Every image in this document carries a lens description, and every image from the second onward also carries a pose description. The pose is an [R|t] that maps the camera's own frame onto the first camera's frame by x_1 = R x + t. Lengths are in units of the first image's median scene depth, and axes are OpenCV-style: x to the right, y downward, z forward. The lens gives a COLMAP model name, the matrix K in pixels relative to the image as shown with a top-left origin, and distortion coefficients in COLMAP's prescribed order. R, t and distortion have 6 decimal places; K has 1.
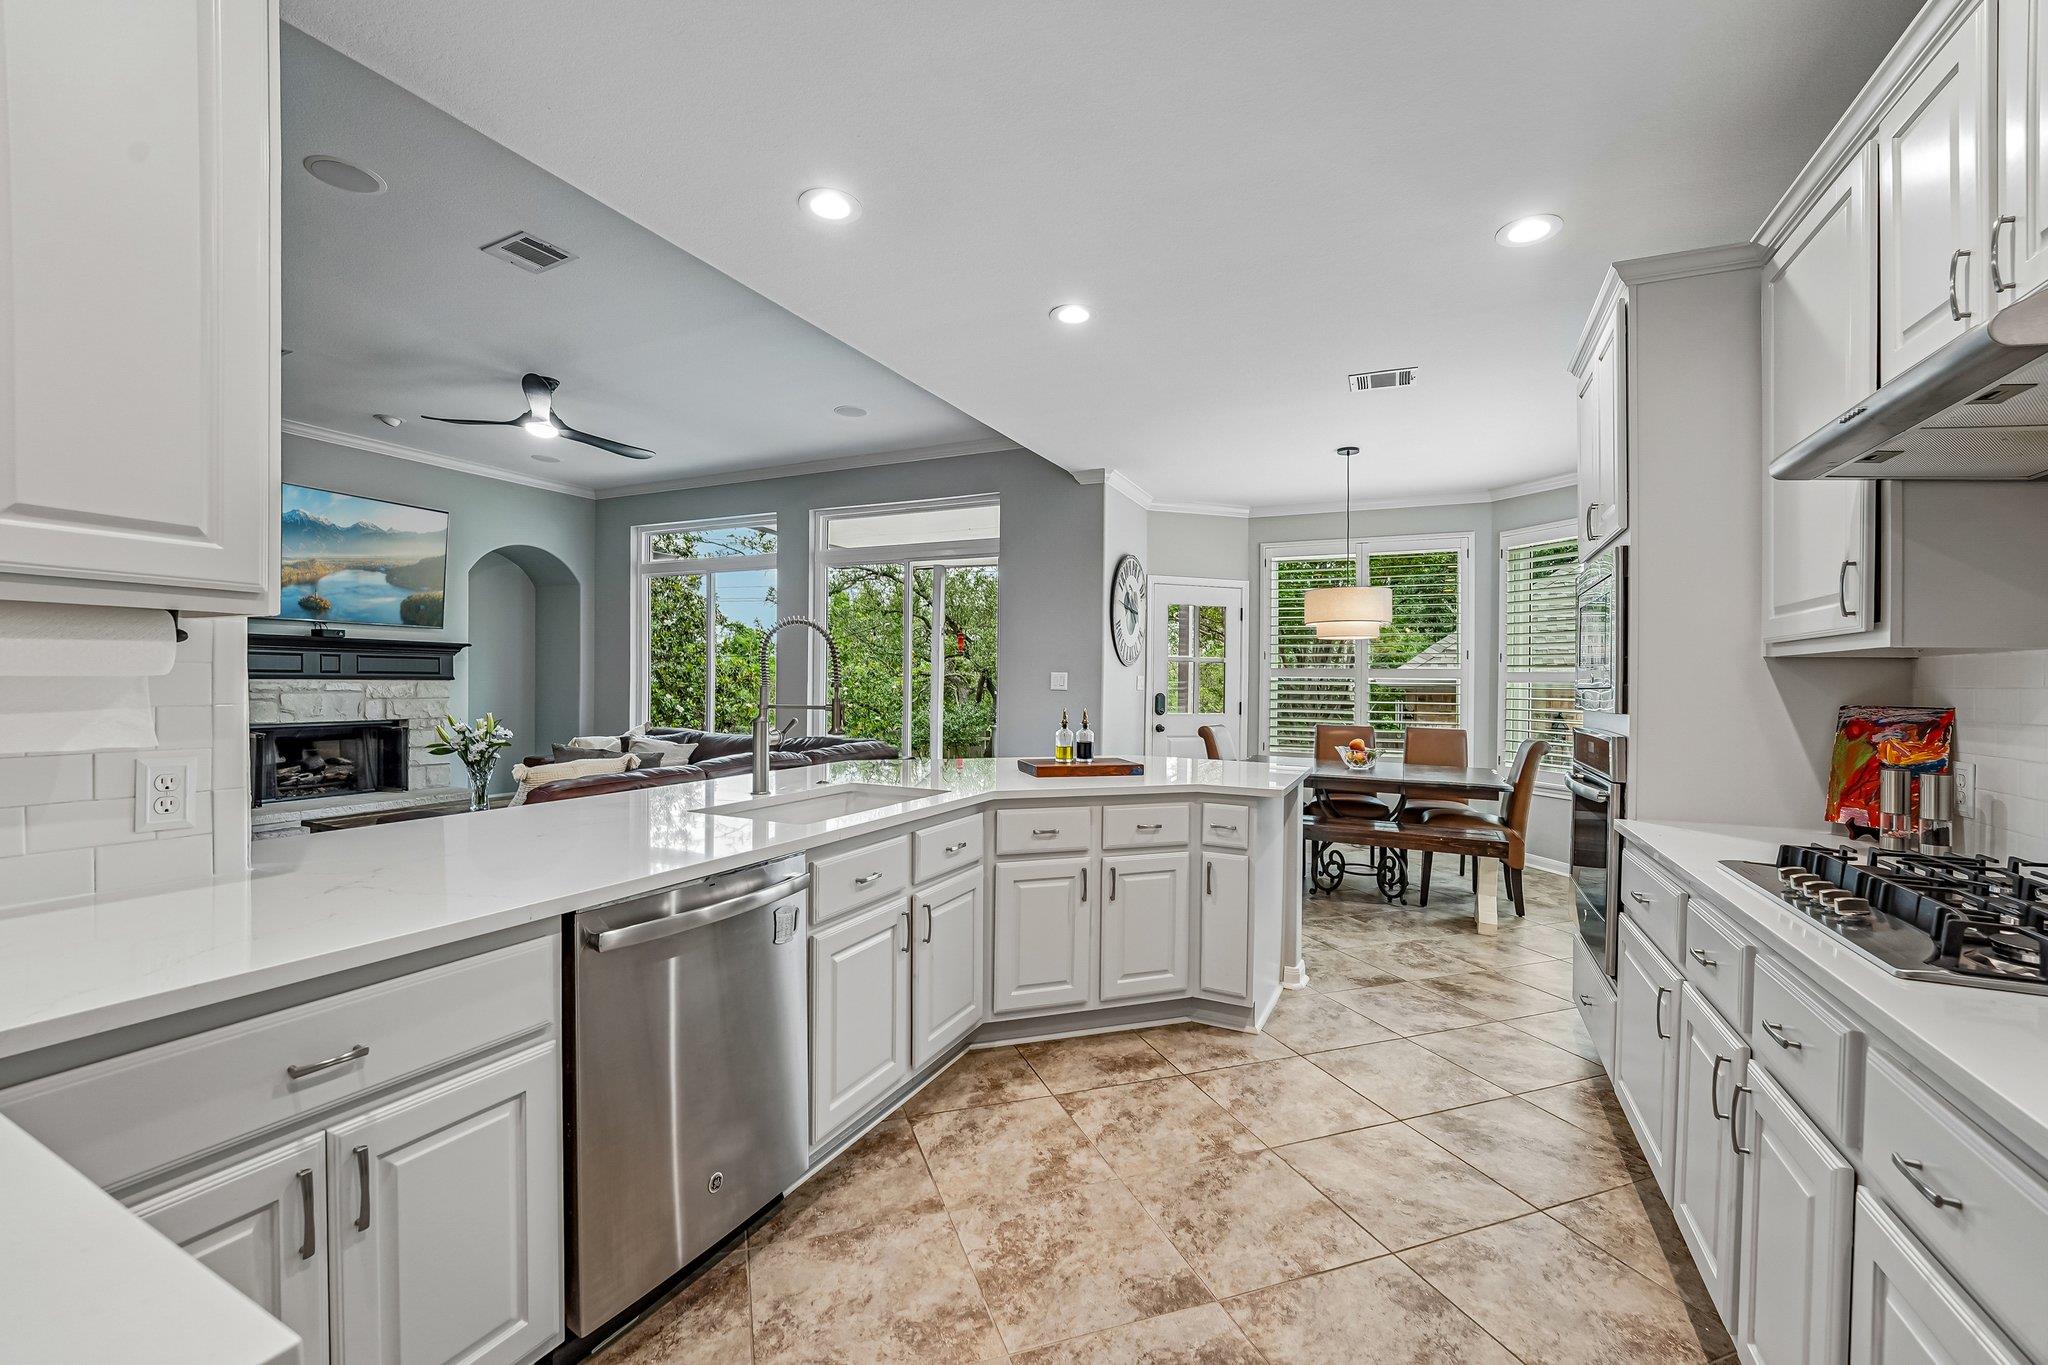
lens RADIAL K [[835.9, 0, 1021.8], [0, 835.9, 687.8], [0, 0, 1]] dist [-0.027098, -0.000598]
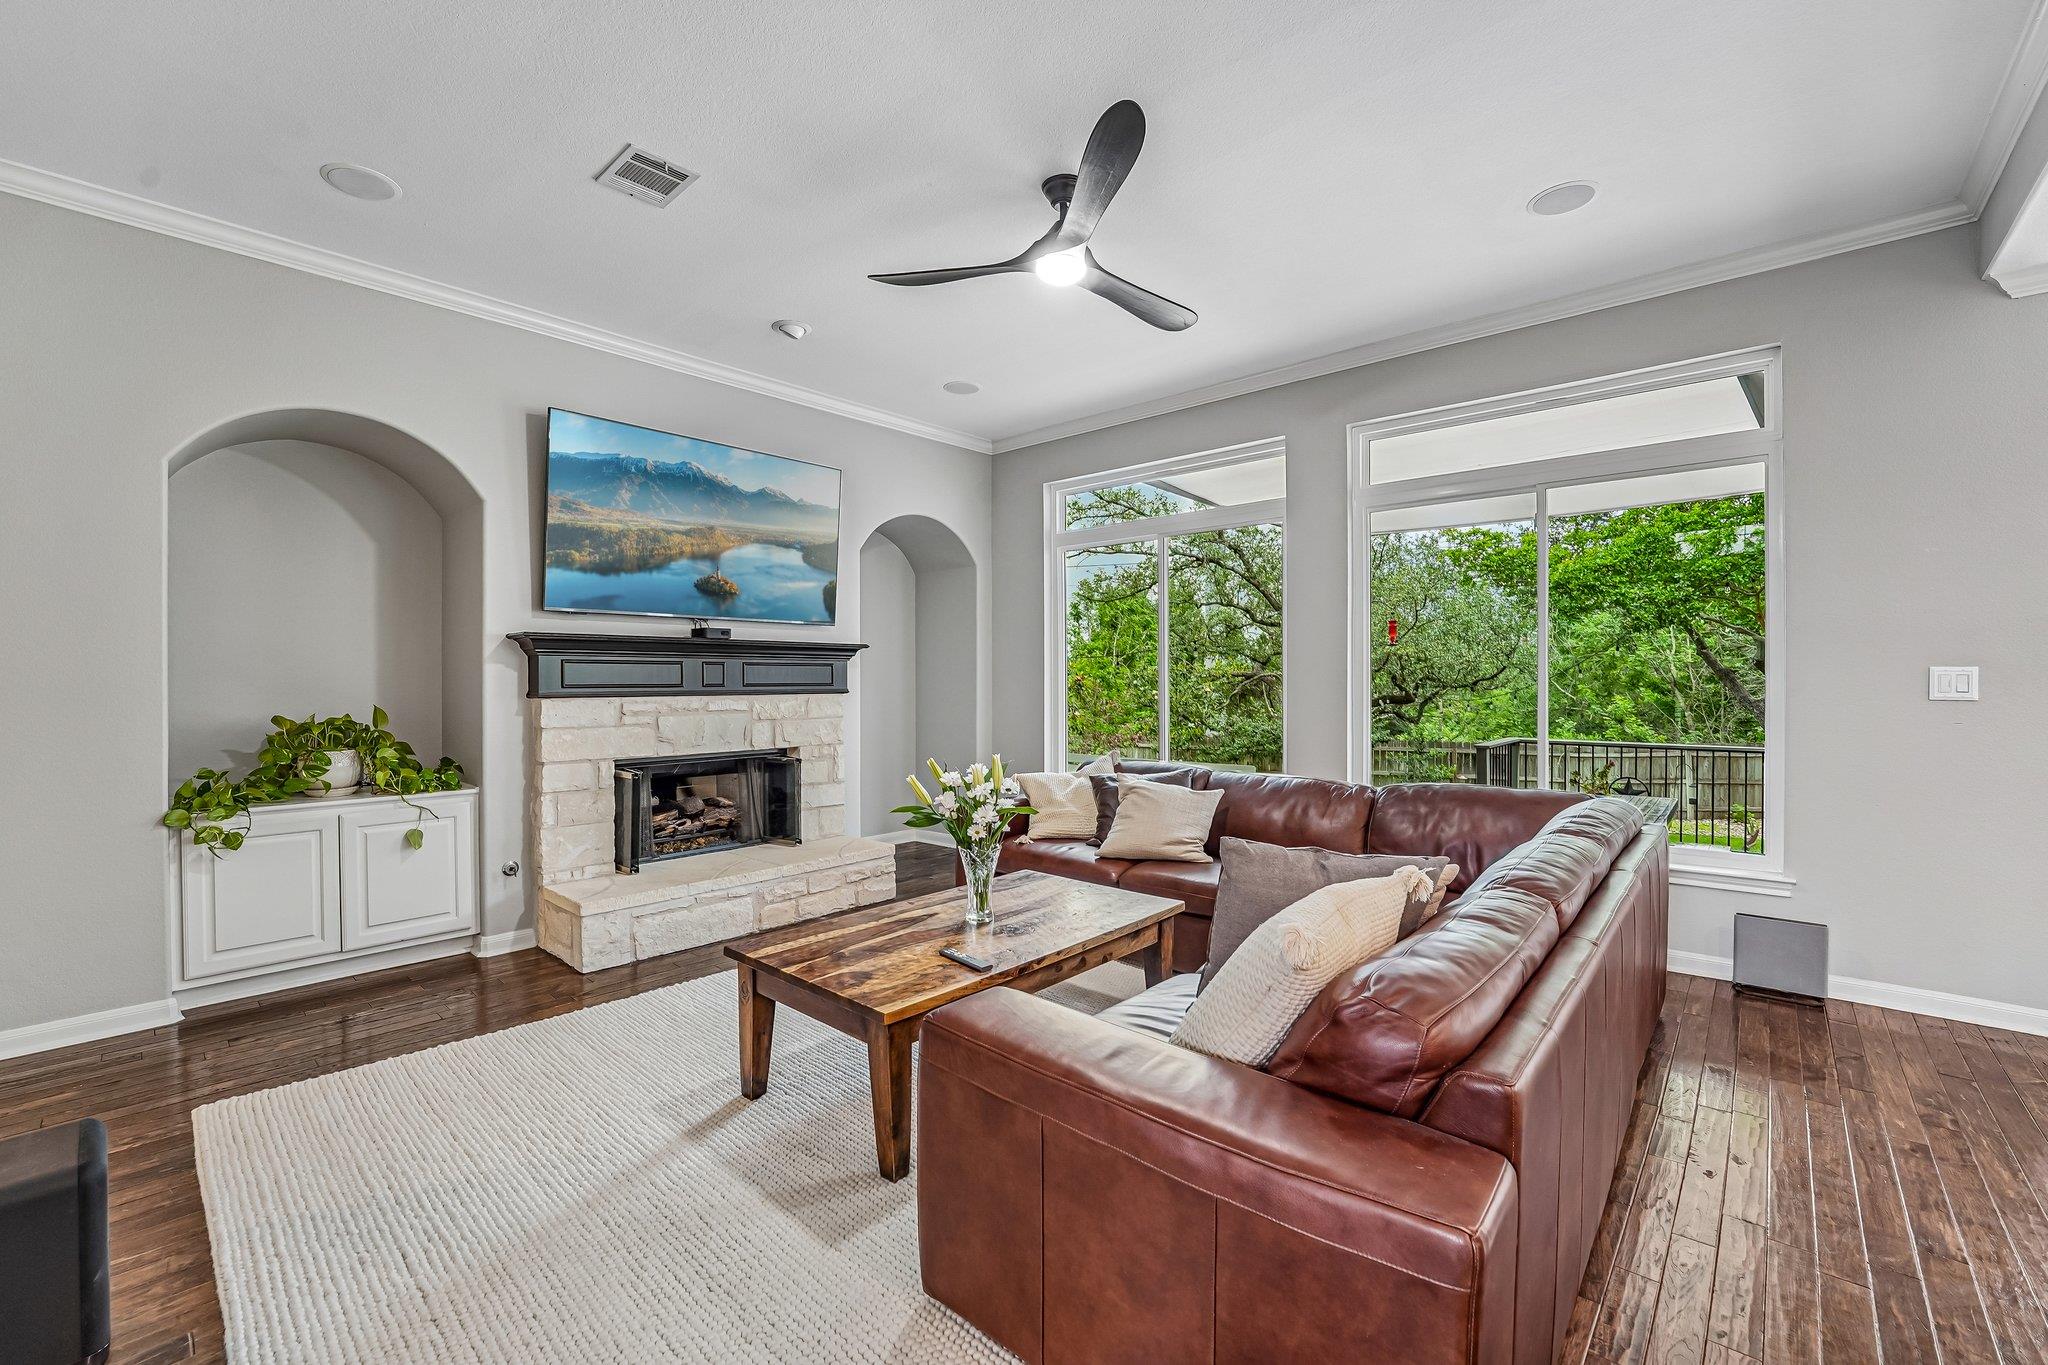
lens RADIAL K [[835.9, 0, 1027.5], [0, 835.9, 684.0], [0, 0, 1]] dist [-0.027098, -0.000598]
pose [[0.968091, -0.010166, -0.250393, -0.365303], [0.010083, 0.999948, -0.001616, -0.016092], [0.250396, -0.000961, 0.968143, 0.328314]]
